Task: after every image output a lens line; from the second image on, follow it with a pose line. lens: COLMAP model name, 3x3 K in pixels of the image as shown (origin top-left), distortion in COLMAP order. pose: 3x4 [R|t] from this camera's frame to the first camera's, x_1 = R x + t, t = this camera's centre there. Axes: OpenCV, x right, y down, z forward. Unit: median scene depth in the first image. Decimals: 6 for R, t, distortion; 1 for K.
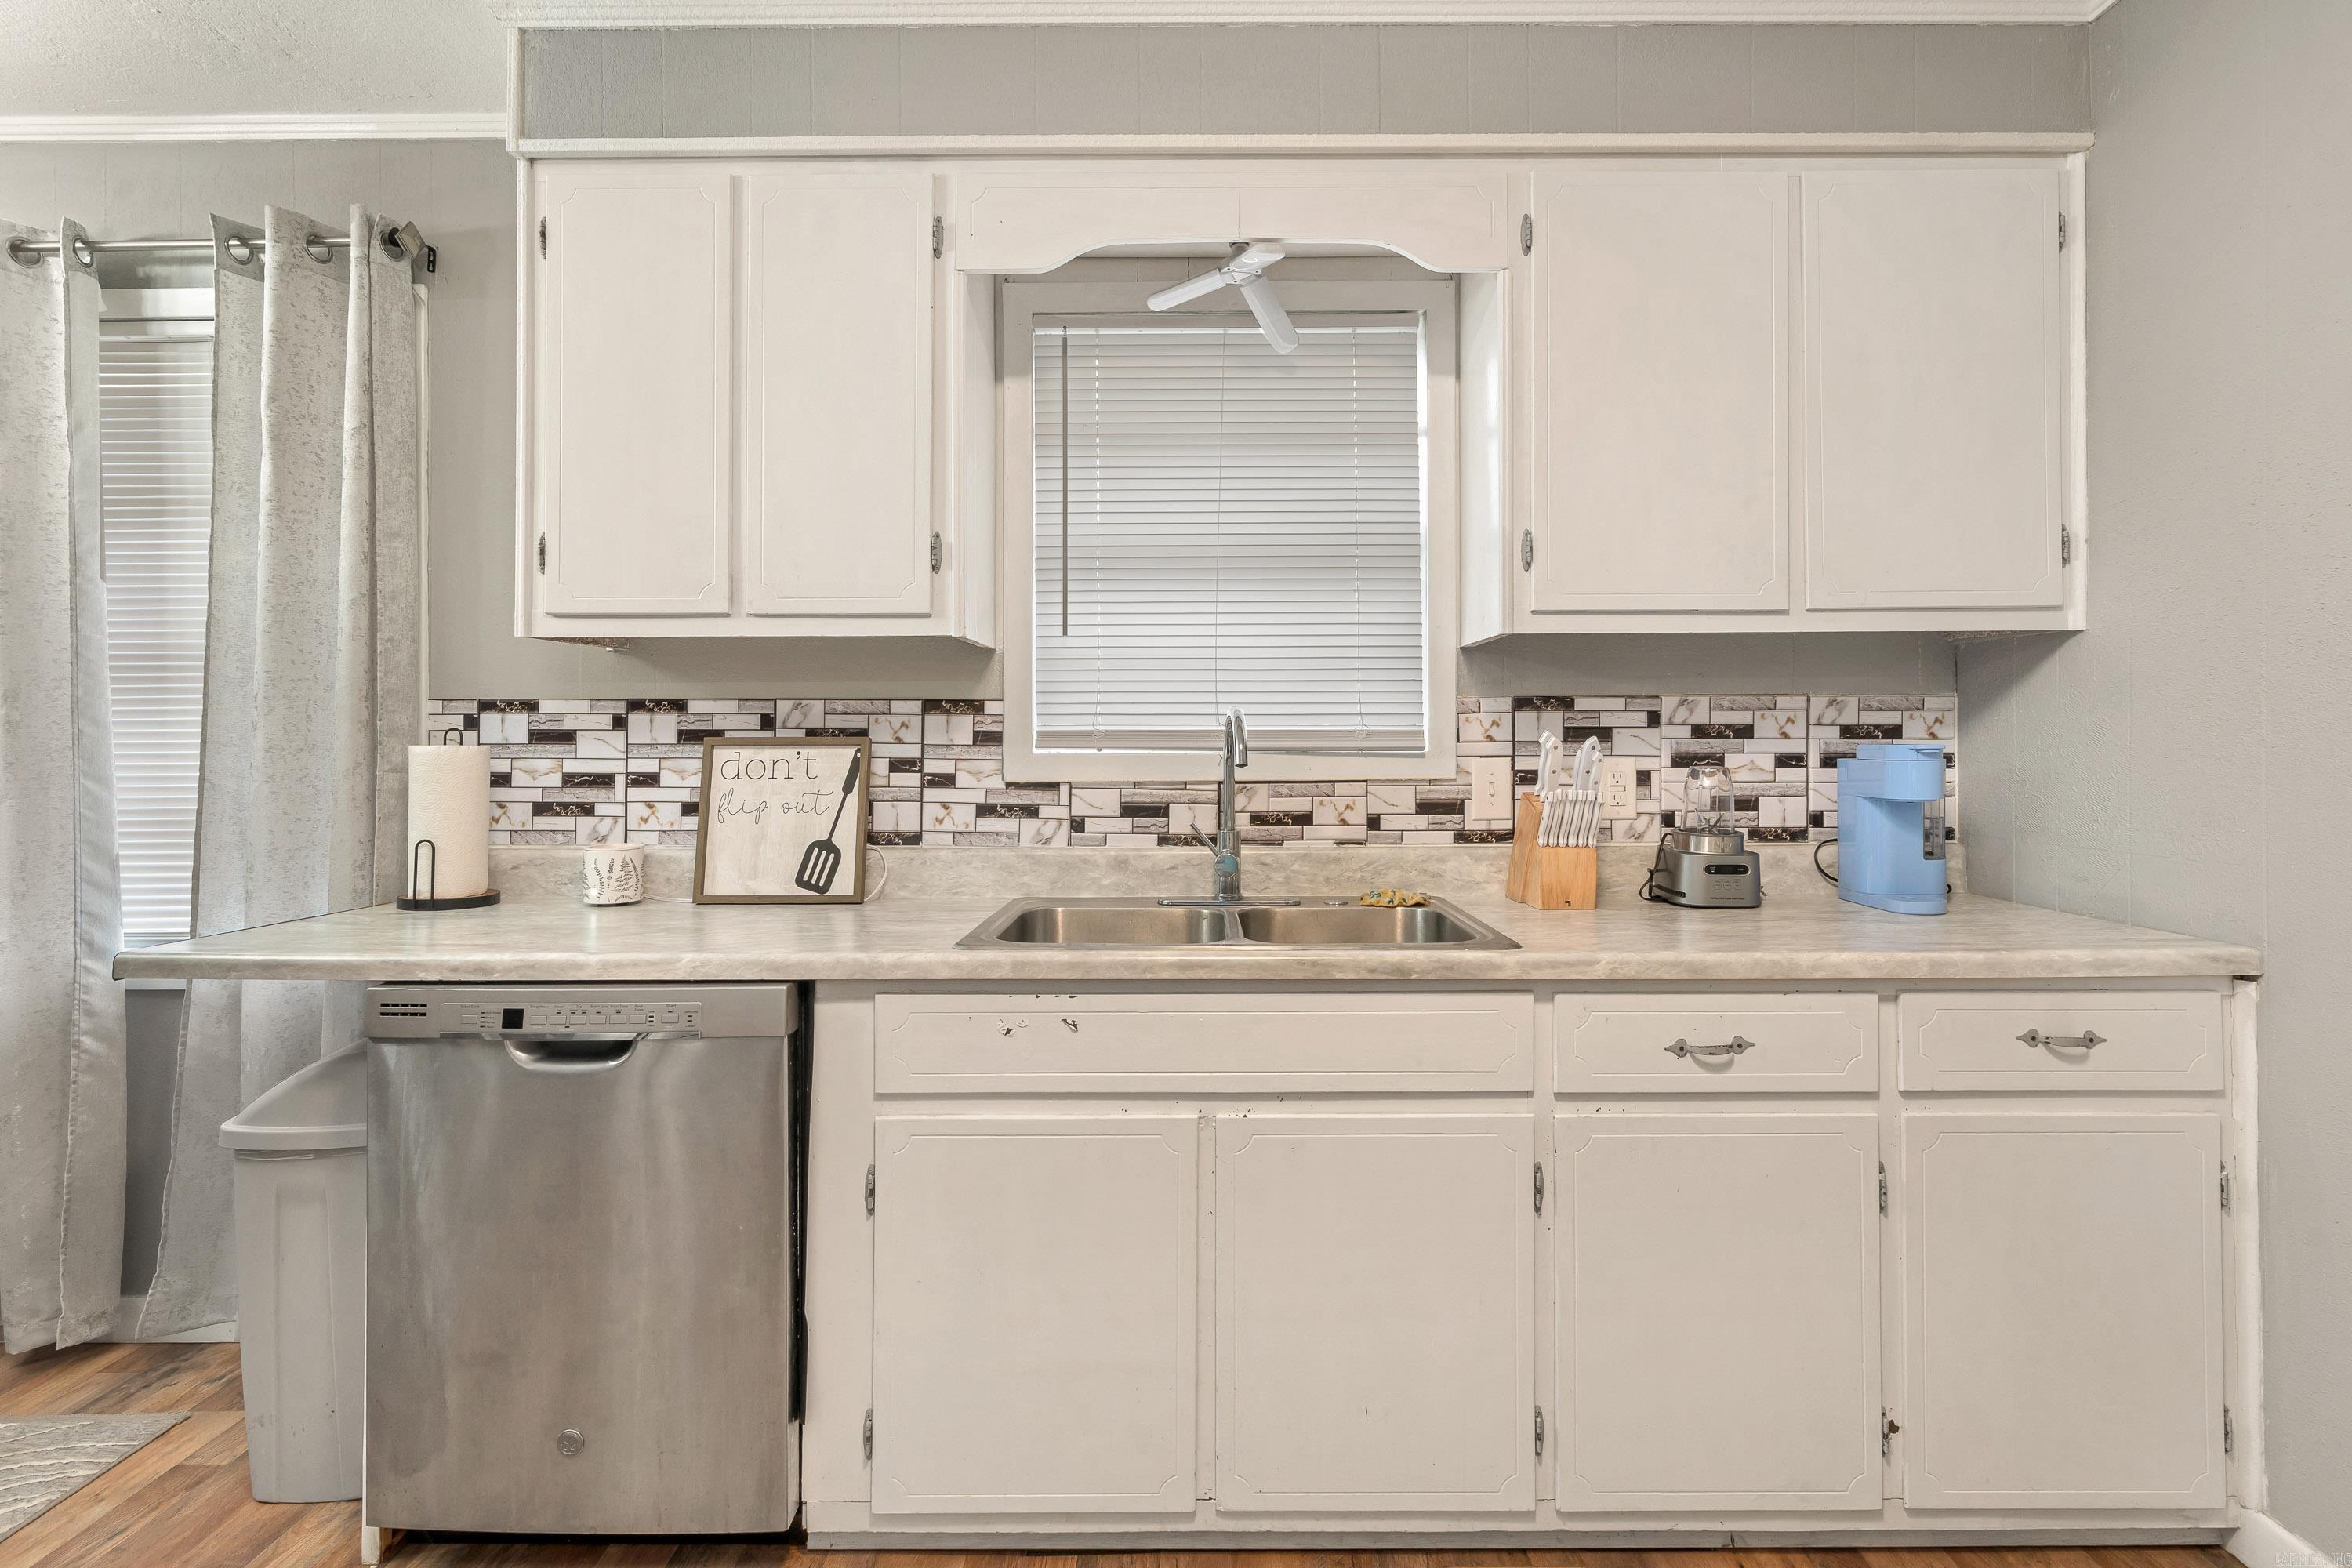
lens RADIAL K [[1090.7, 0, 1186.9], [0, 1090.7, 727.8], [0, 0, 1]] dist [0.000009, 0.000285]
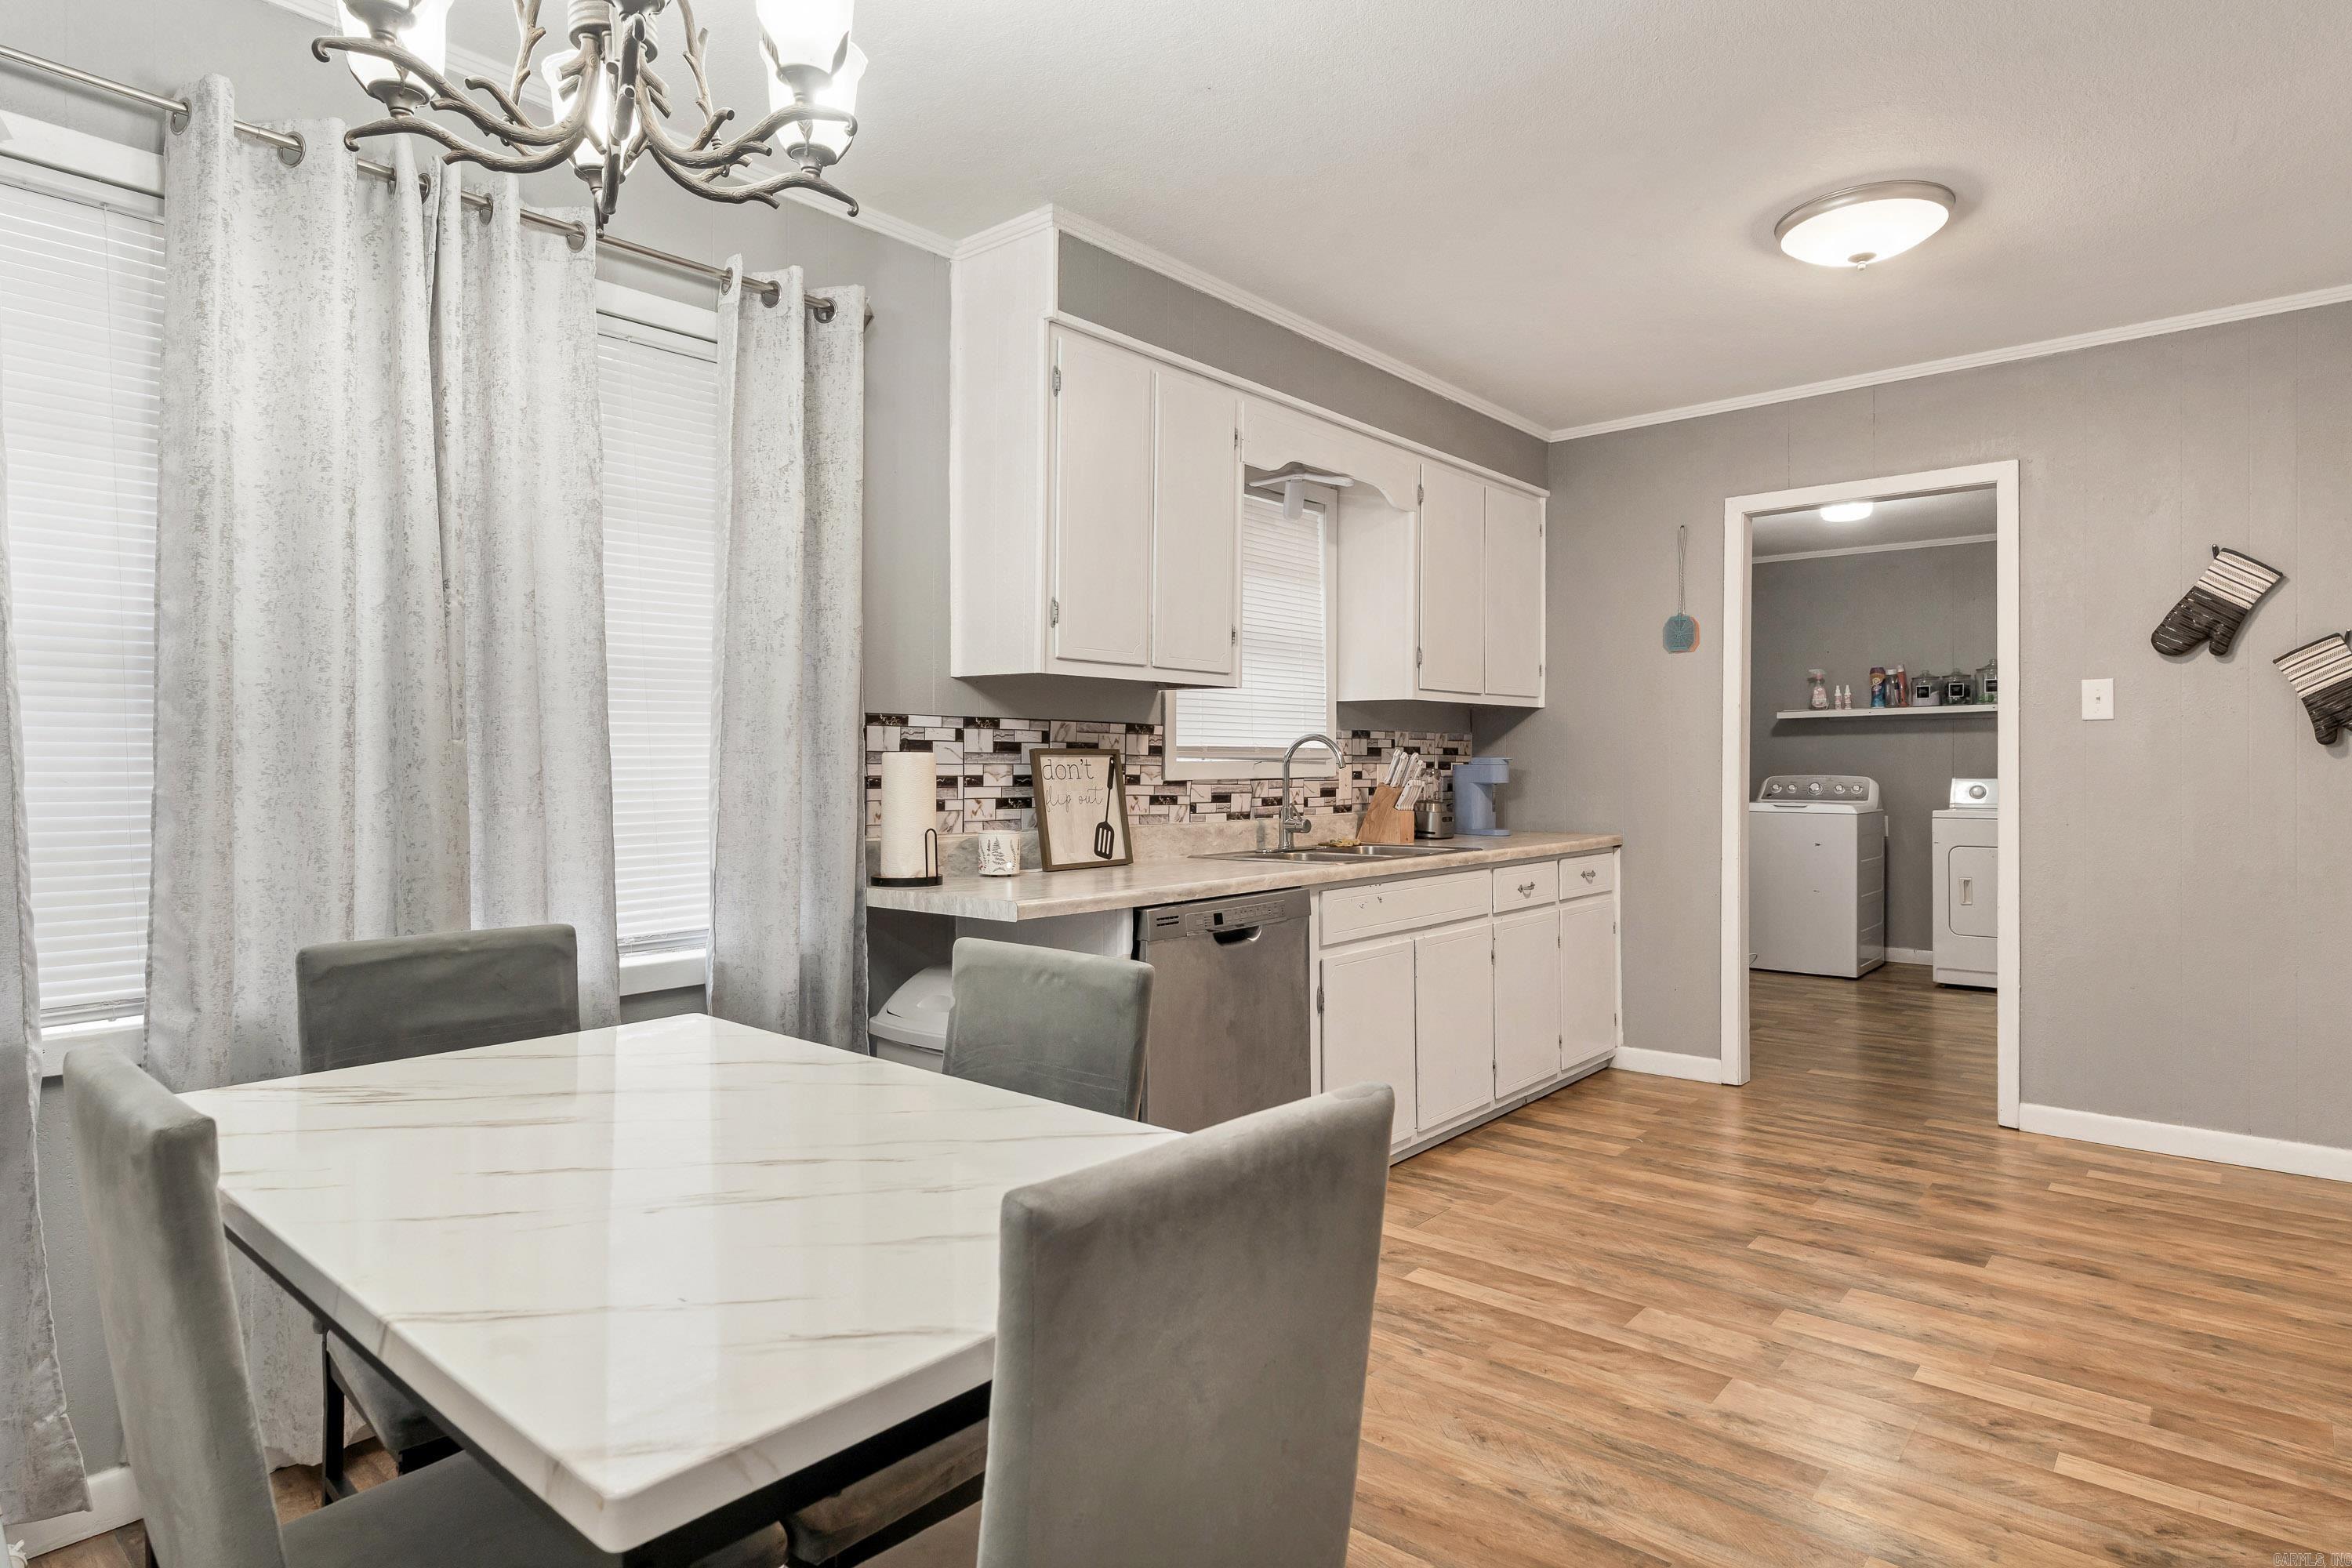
lens RADIAL K [[1282.3, 0, 1174.5], [0, 1282.3, 765.8], [0, 0, 1]] dist [0.002146, 0.001335]
pose [[0.647632, 0.000694, 0.761953, -1.482203], [-0.013735, 0.999848, 0.010763, 0.010718], [-0.761830, -0.017436, 0.647543, -0.137639]]
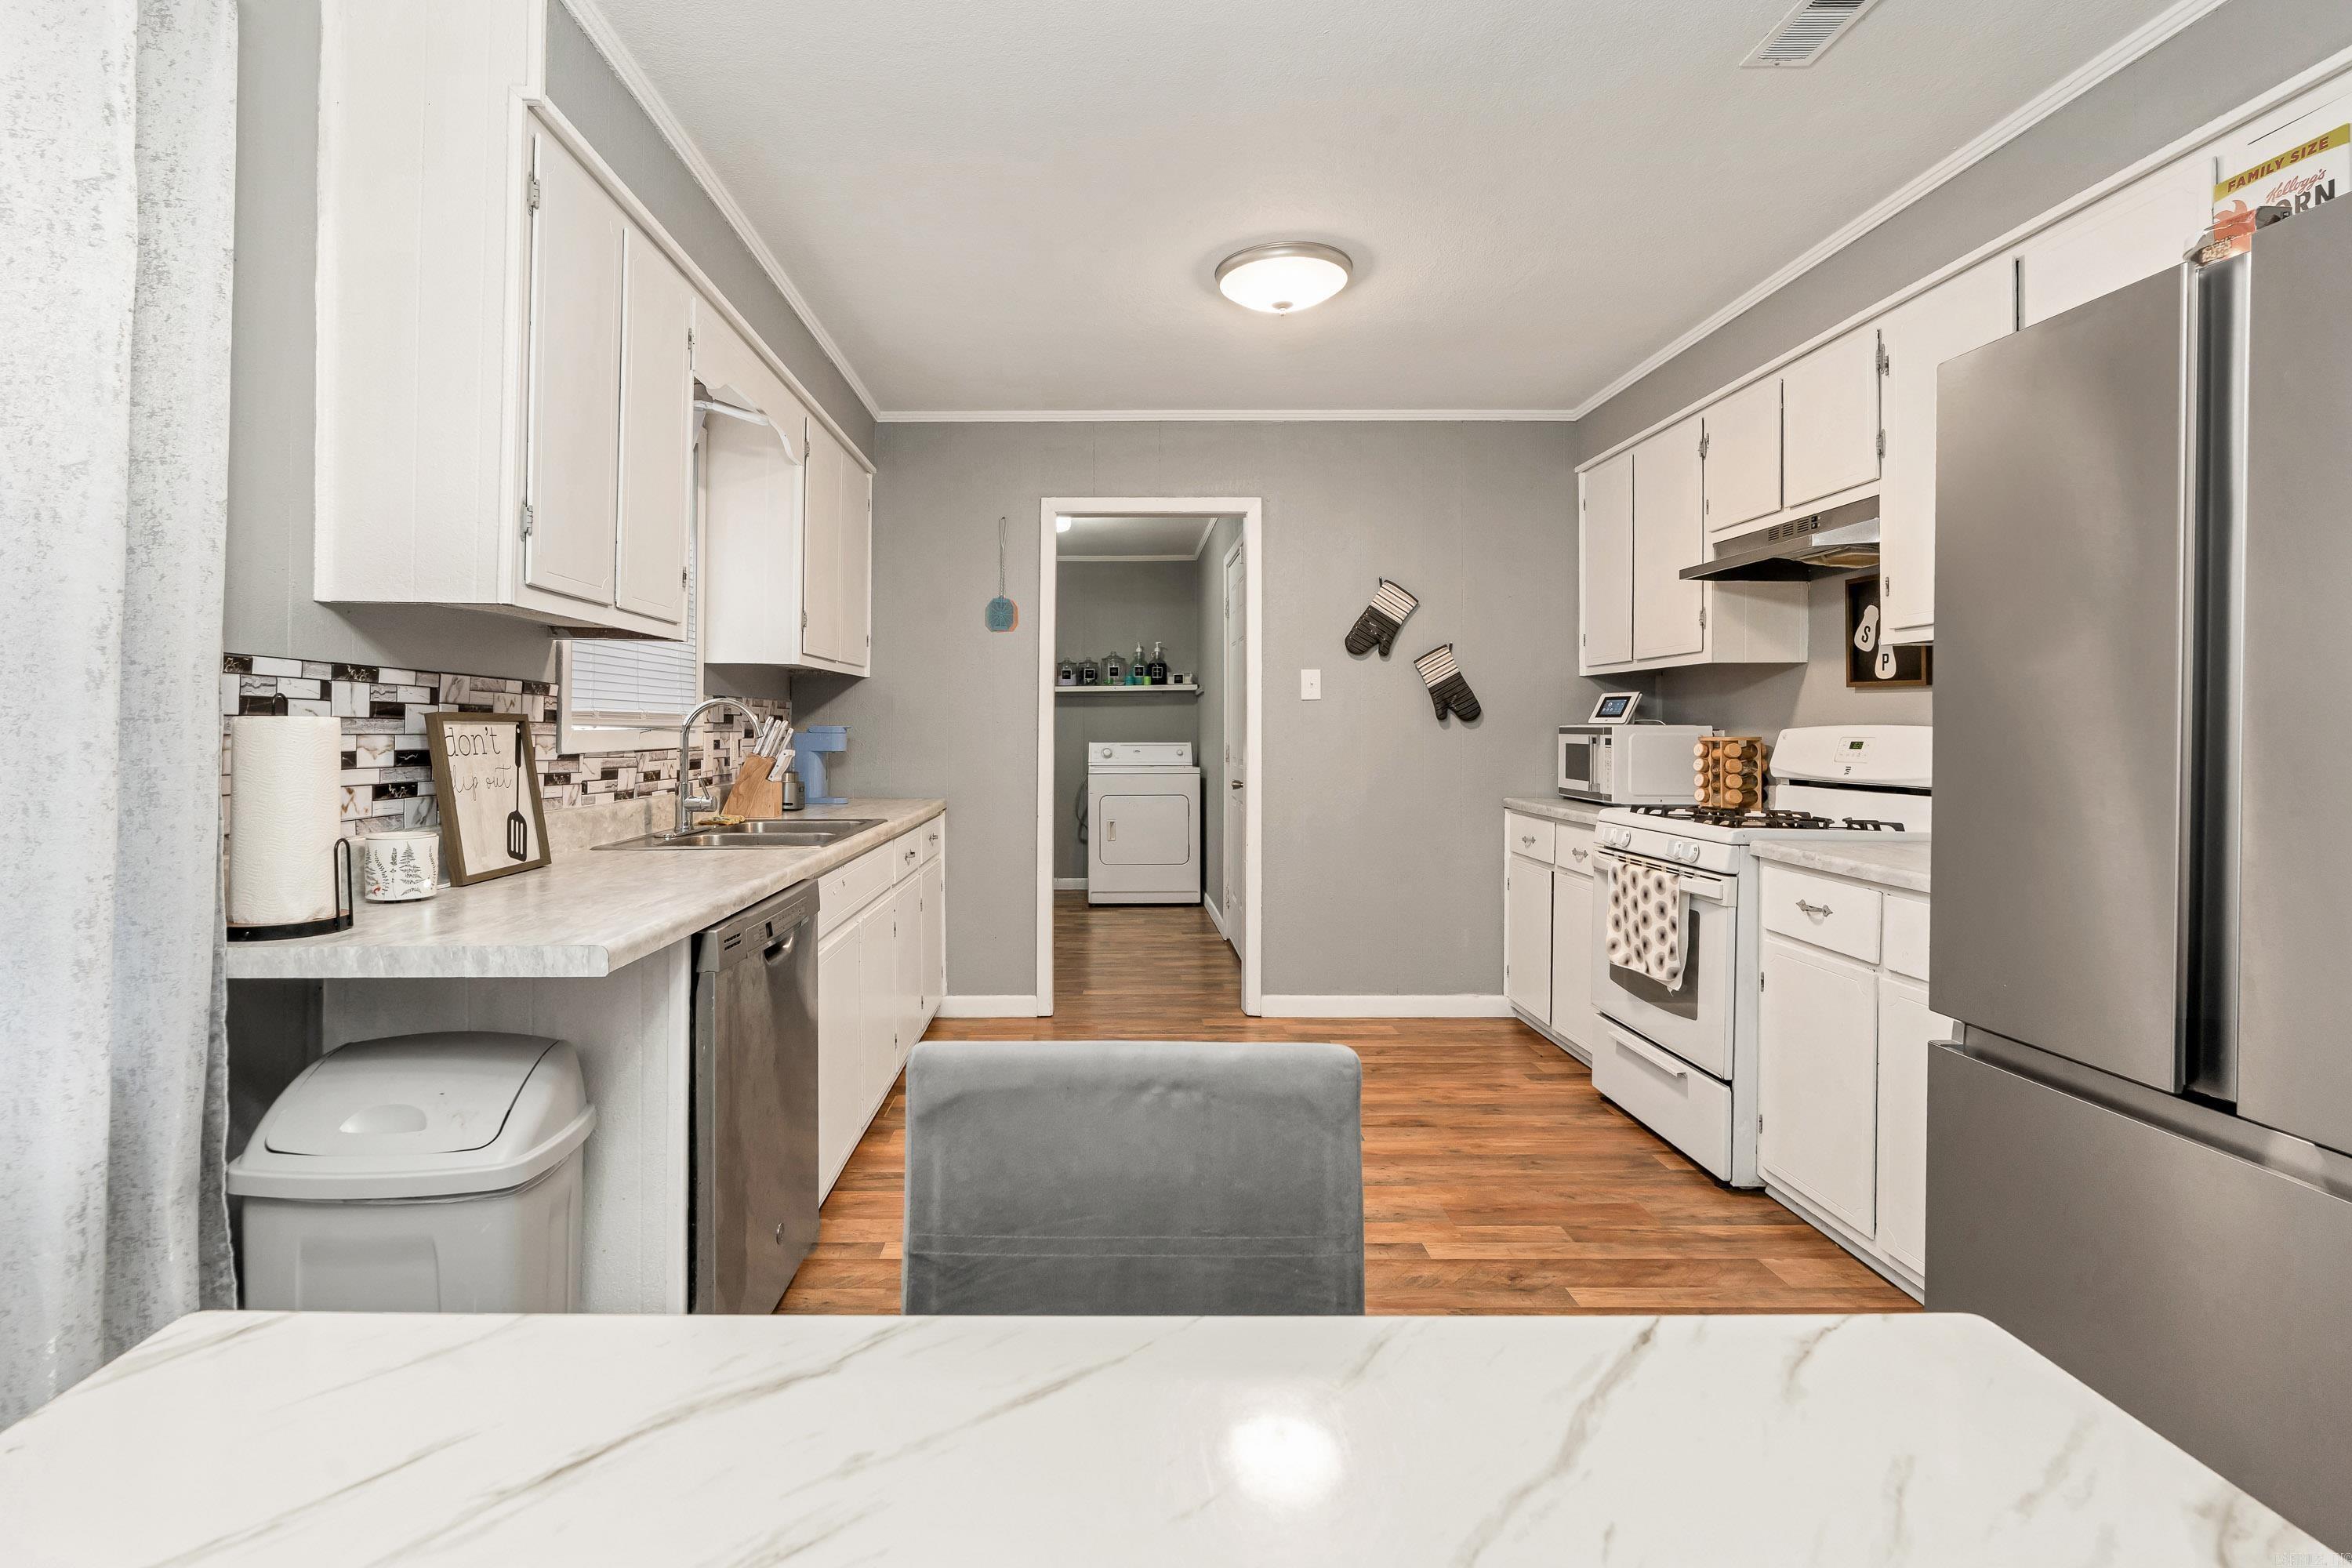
lens RADIAL K [[1114.4, 0, 1105.0], [0, 1114.4, 723.8], [0, 0, 1]] dist [0.000133, 0.000462]
pose [[-0.005444, 0.007308, 0.999958, -1.360038], [-0.018784, 0.999796, -0.007409, 0.015037], [-0.999809, -0.018823, -0.005305, 0.422795]]
